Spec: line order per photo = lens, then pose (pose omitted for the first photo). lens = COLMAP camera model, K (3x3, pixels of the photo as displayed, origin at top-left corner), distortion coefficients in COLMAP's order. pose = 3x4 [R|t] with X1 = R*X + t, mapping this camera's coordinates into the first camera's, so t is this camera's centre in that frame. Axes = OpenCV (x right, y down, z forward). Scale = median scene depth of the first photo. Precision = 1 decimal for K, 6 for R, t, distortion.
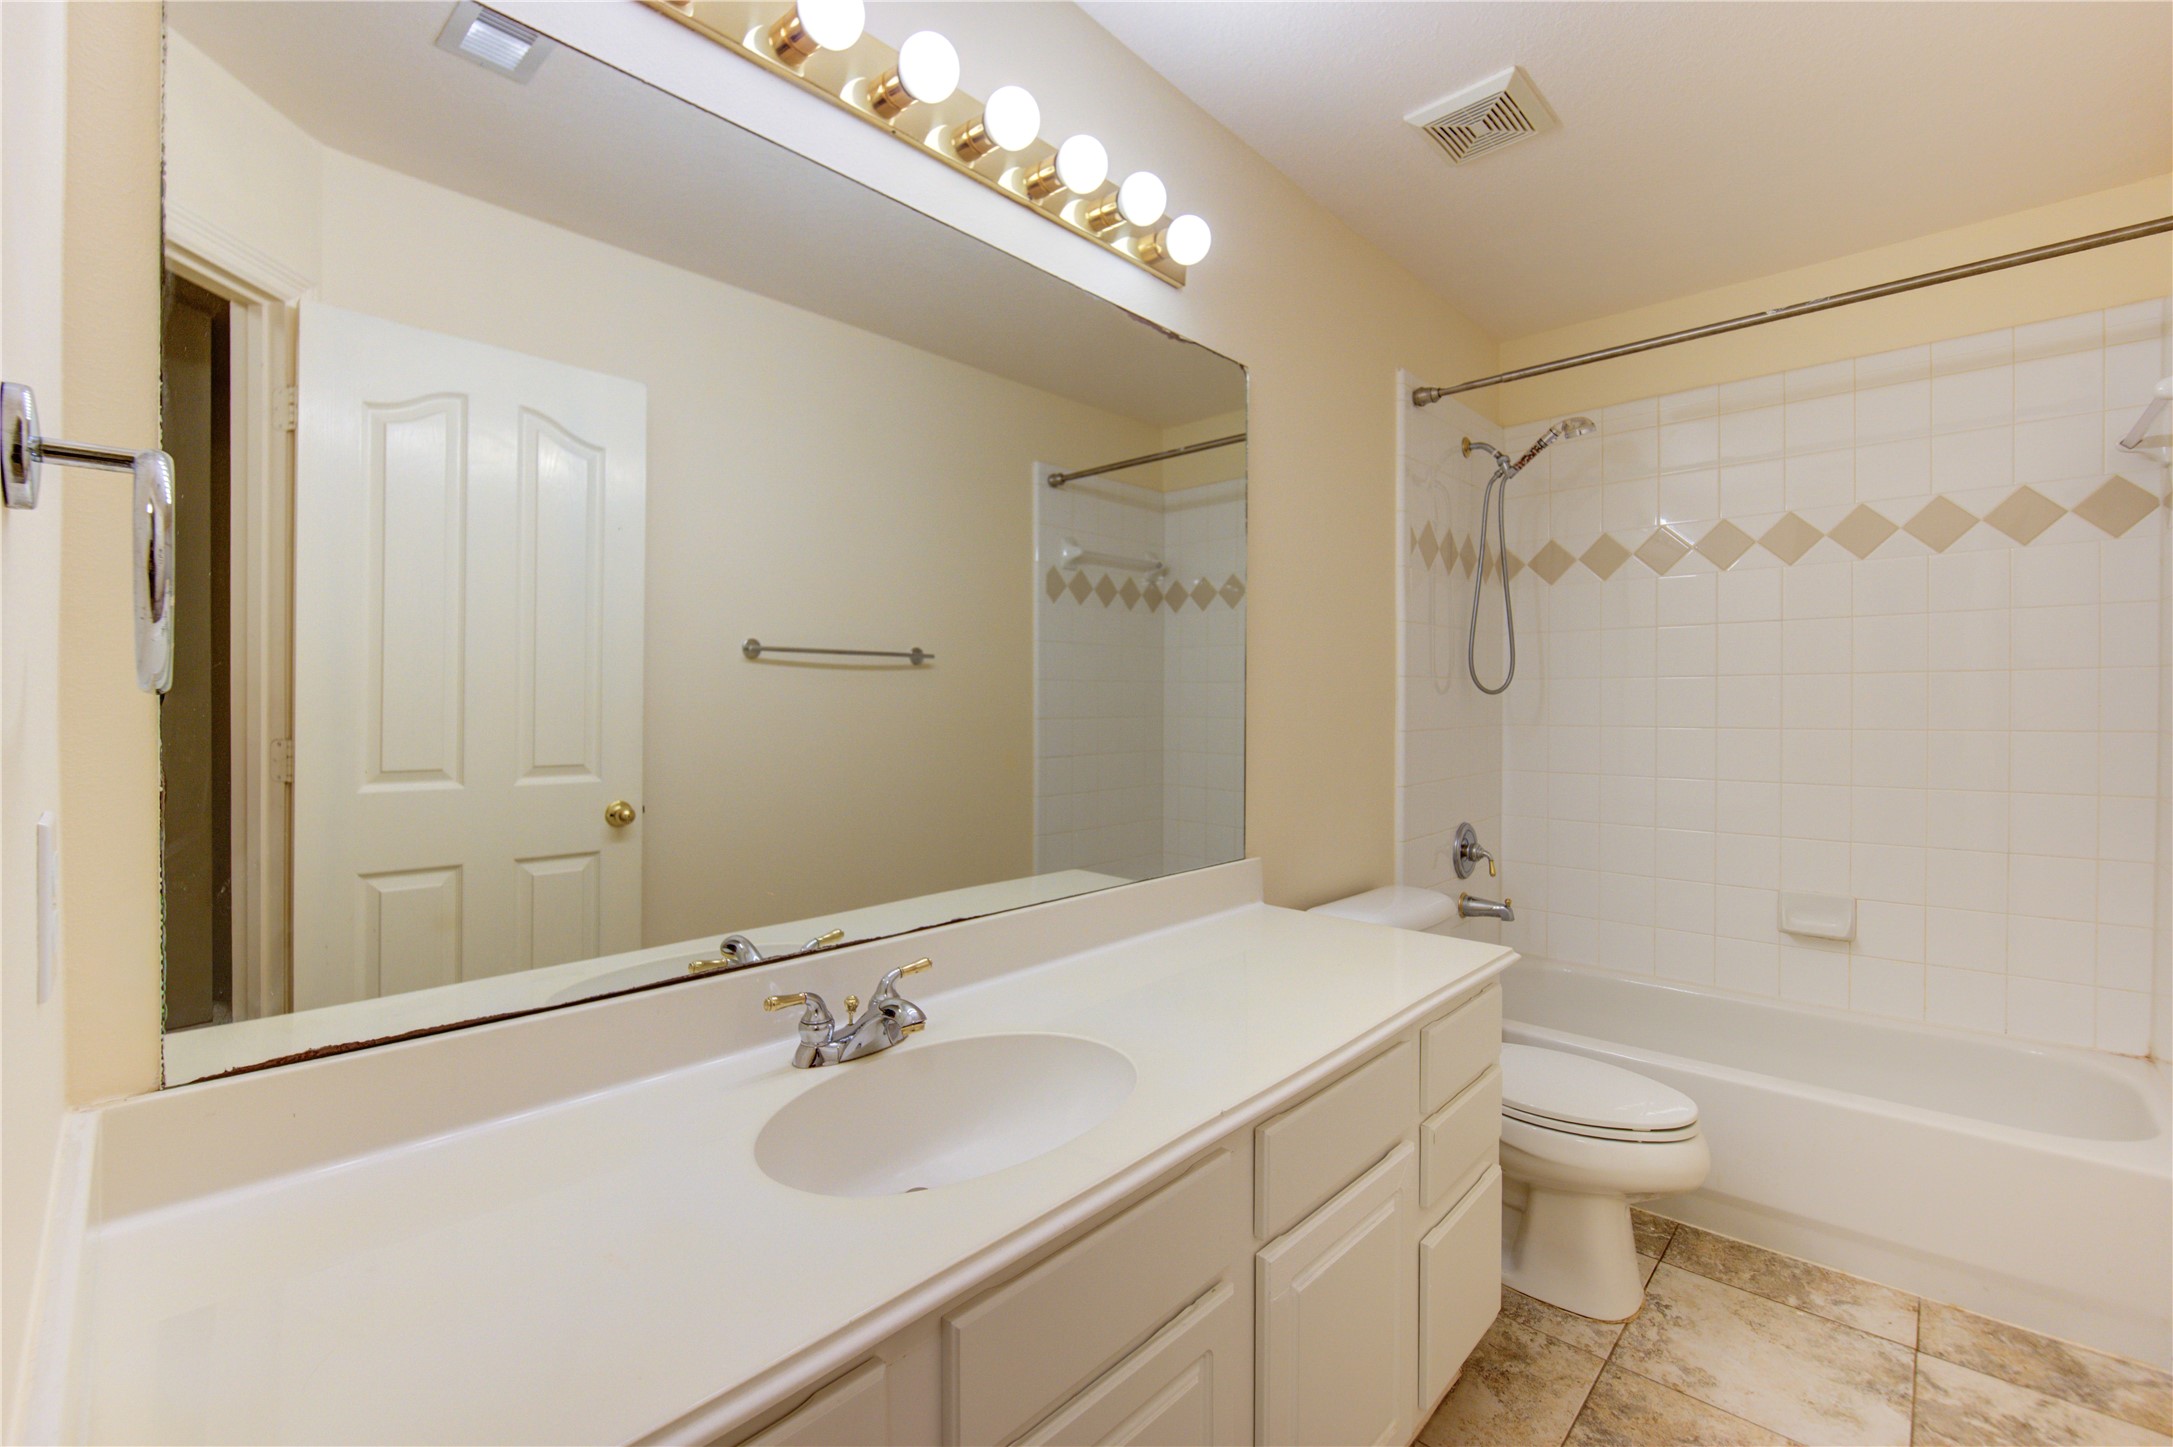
lens RADIAL K [[907.8, 0, 1080.2], [0, 907.8, 697.6], [0, 0, 1]] dist [-0.012368, 0.000044]
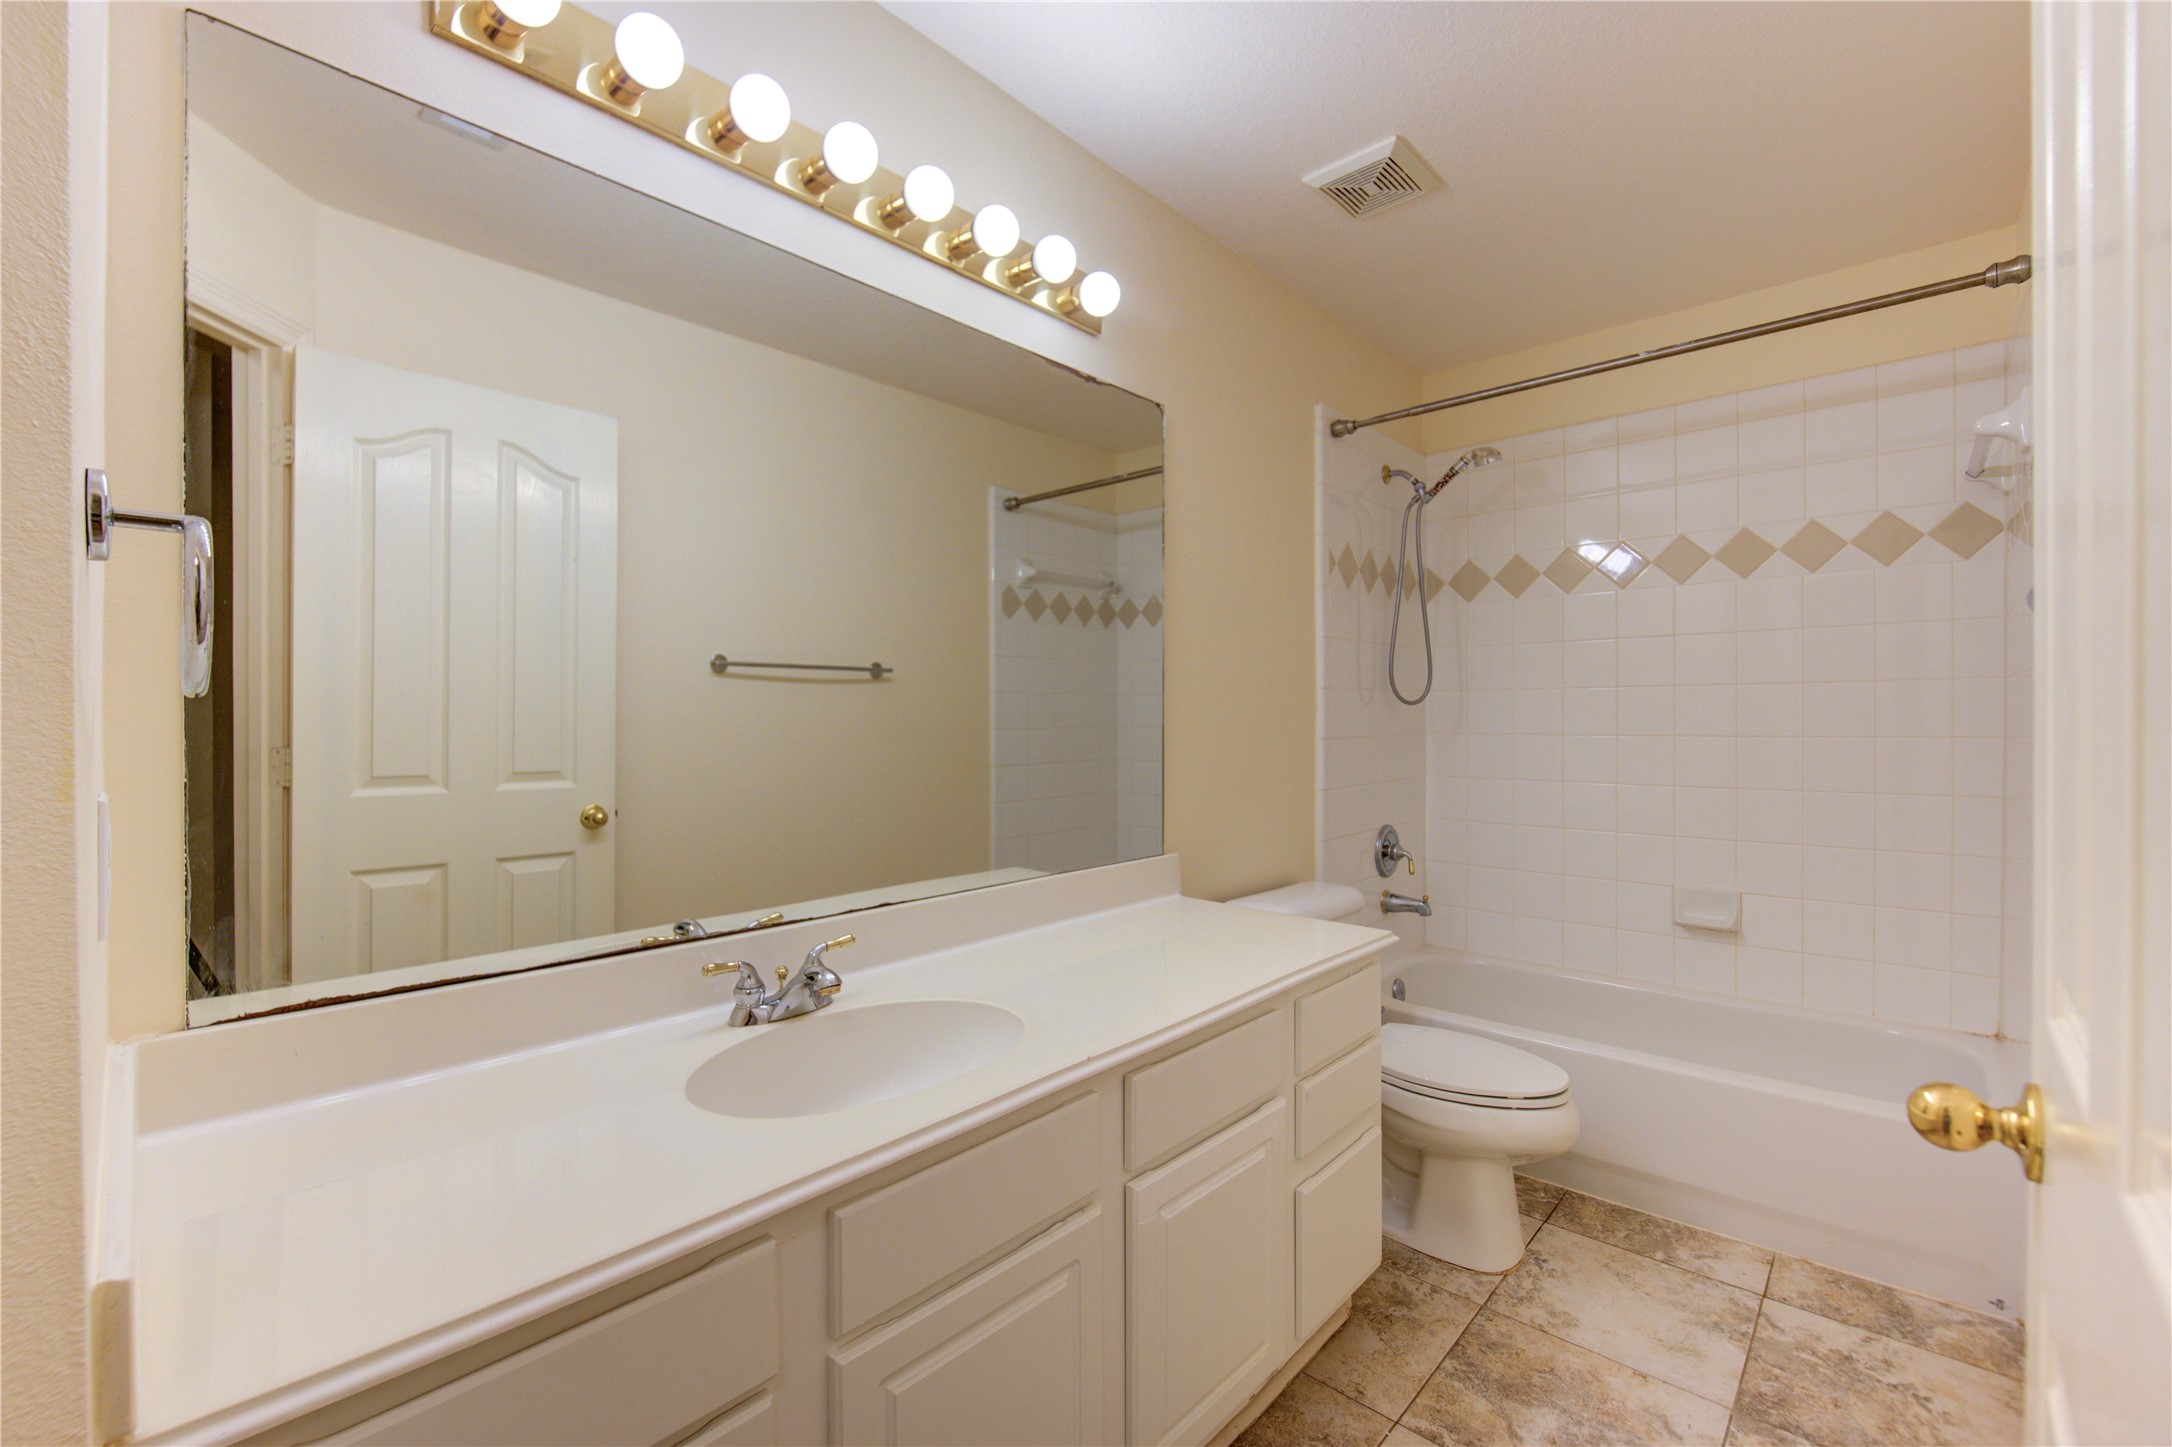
lens RADIAL K [[912.8, 0, 1083.8], [0, 912.8, 713.0], [0, 0, 1]] dist [-0.011496, -0.000378]
pose [[0.999990, -0.002110, 0.004035, 0.084945], [0.002108, 0.999998, 0.000458, 0.006278], [-0.004036, -0.000449, 0.999992, -0.103984]]
